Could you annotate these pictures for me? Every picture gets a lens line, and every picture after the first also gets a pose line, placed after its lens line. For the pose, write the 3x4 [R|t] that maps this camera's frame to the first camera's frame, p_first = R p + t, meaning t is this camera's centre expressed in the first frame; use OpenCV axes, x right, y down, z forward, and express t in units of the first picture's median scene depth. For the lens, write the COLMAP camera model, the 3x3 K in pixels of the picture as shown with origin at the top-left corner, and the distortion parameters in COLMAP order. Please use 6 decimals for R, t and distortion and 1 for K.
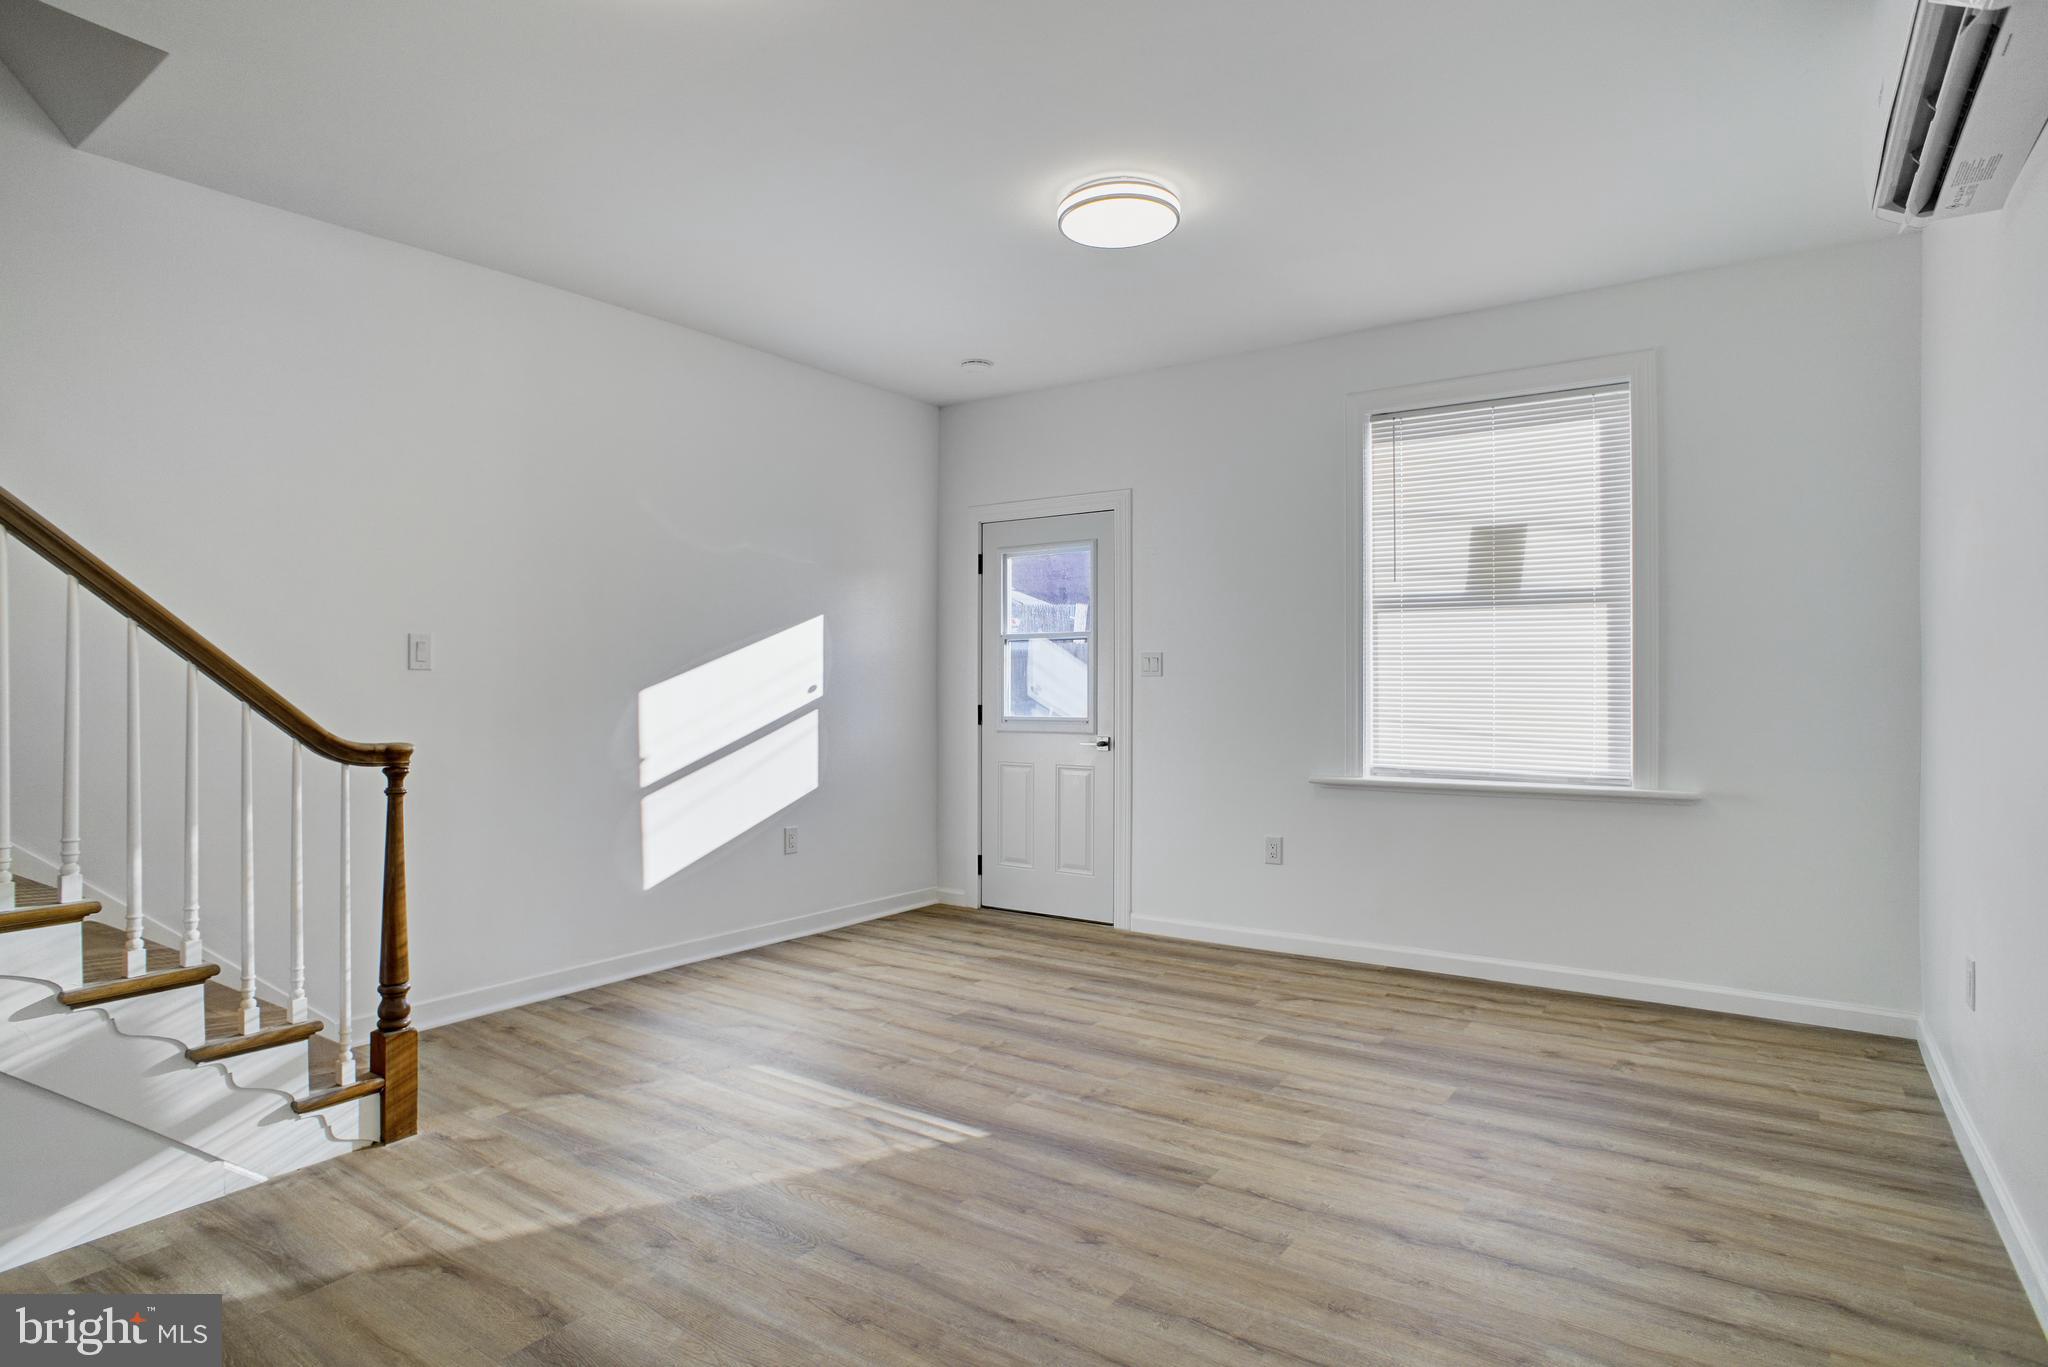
lens RADIAL K [[1138.1, 0, 1036.0], [0, 1138.1, 669.6], [0, 0, 1]] dist [-0.000997, 0.001048]
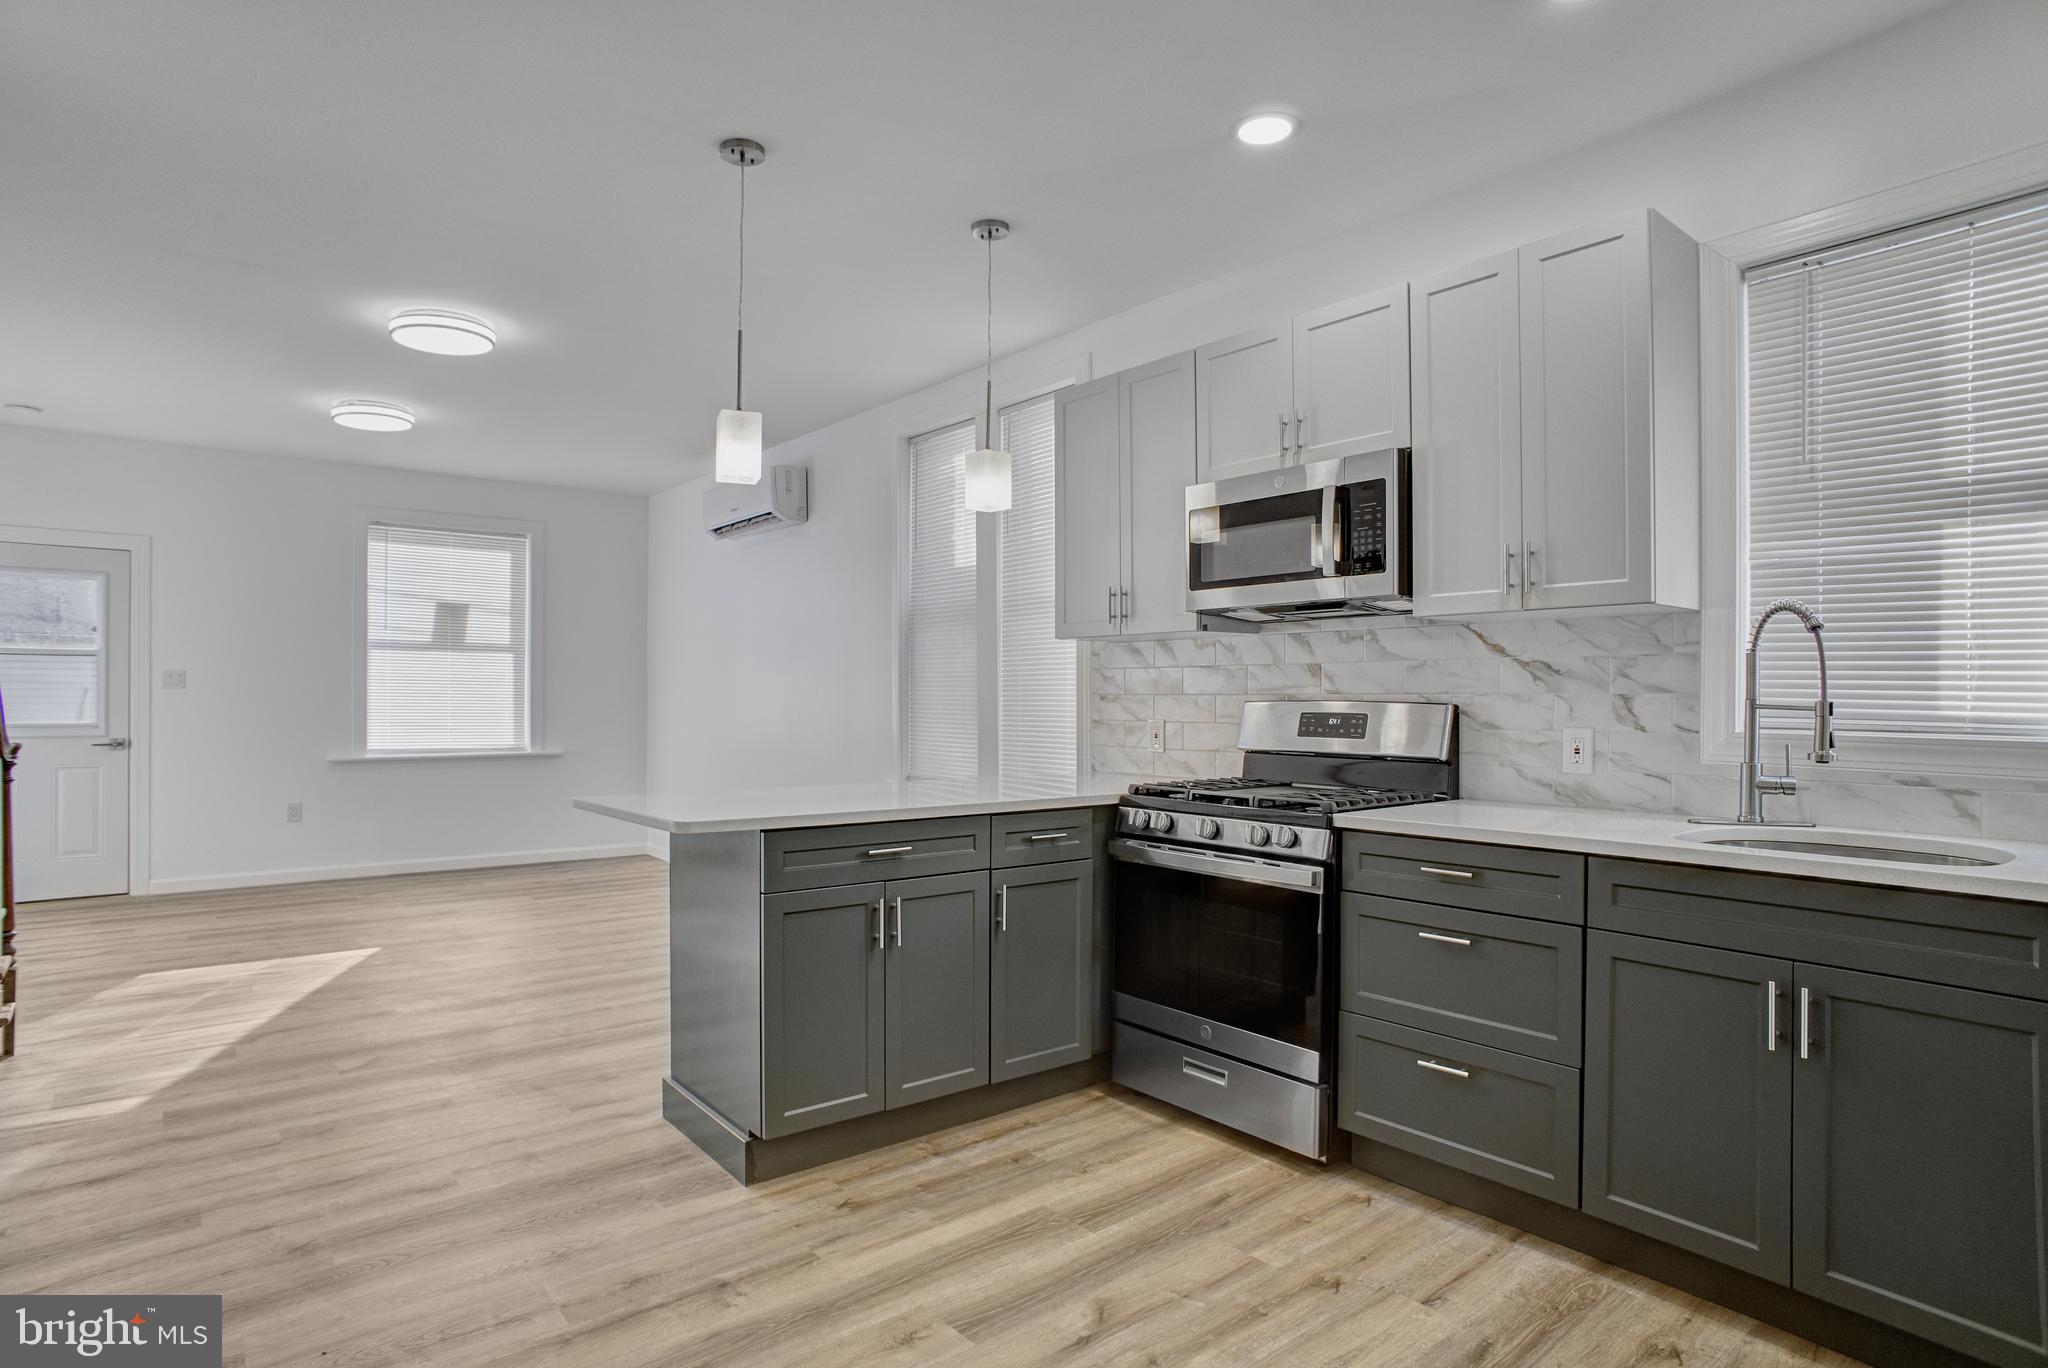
lens RADIAL K [[1102.5, 0, 1029.6], [0, 1102.5, 693.7], [0, 0, 1]] dist [-0.021177, 0.001761]
pose [[0.276171, 0.005485, 0.961093, -0.902819], [-0.017700, 0.999843, -0.000619, -0.005493], [-0.960945, -0.016841, 0.276225, -0.278435]]
